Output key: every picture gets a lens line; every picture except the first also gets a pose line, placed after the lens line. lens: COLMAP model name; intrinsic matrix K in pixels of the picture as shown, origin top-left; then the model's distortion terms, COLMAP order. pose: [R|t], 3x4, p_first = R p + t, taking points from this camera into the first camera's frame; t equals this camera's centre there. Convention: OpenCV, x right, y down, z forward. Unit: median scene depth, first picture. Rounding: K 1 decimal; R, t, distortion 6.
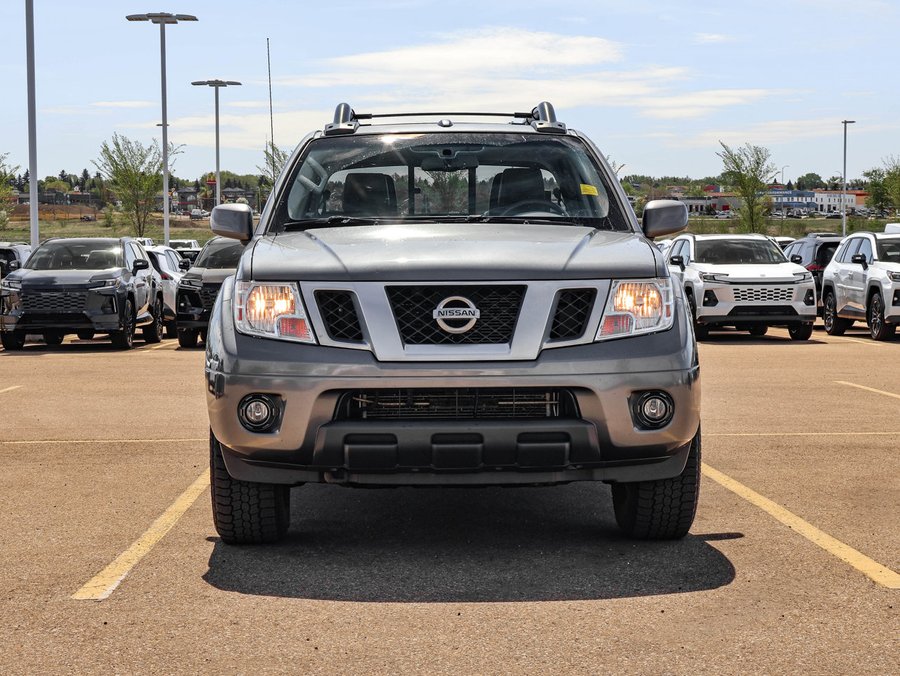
lens RADIAL K [[1750.2, 0, 450.0], [0, 1750.2, 338.0], [0, 0, 1]] dist [-0.263722, -0.012536]
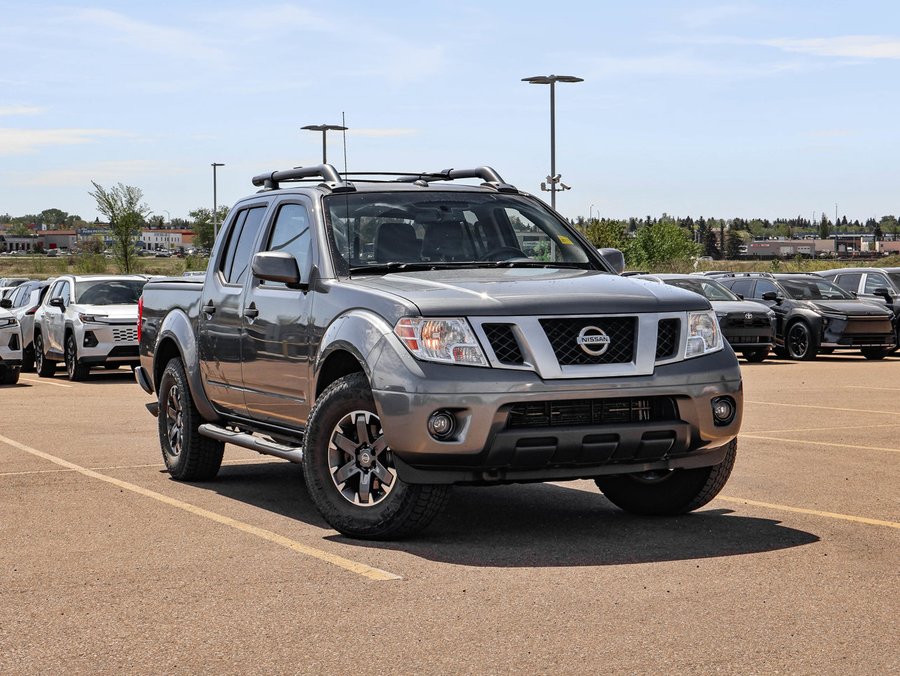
lens RADIAL K [[1784.1, 0, 450.0], [0, 1784.1, 338.0], [0, 0, 1]] dist [0.410002, 0.039779]
pose [[0.904911, -0.019151, 0.425170, -0.632643], [0.029367, 0.999416, -0.017488, 0.004256], [-0.424587, 0.028312, 0.904944, -0.126940]]
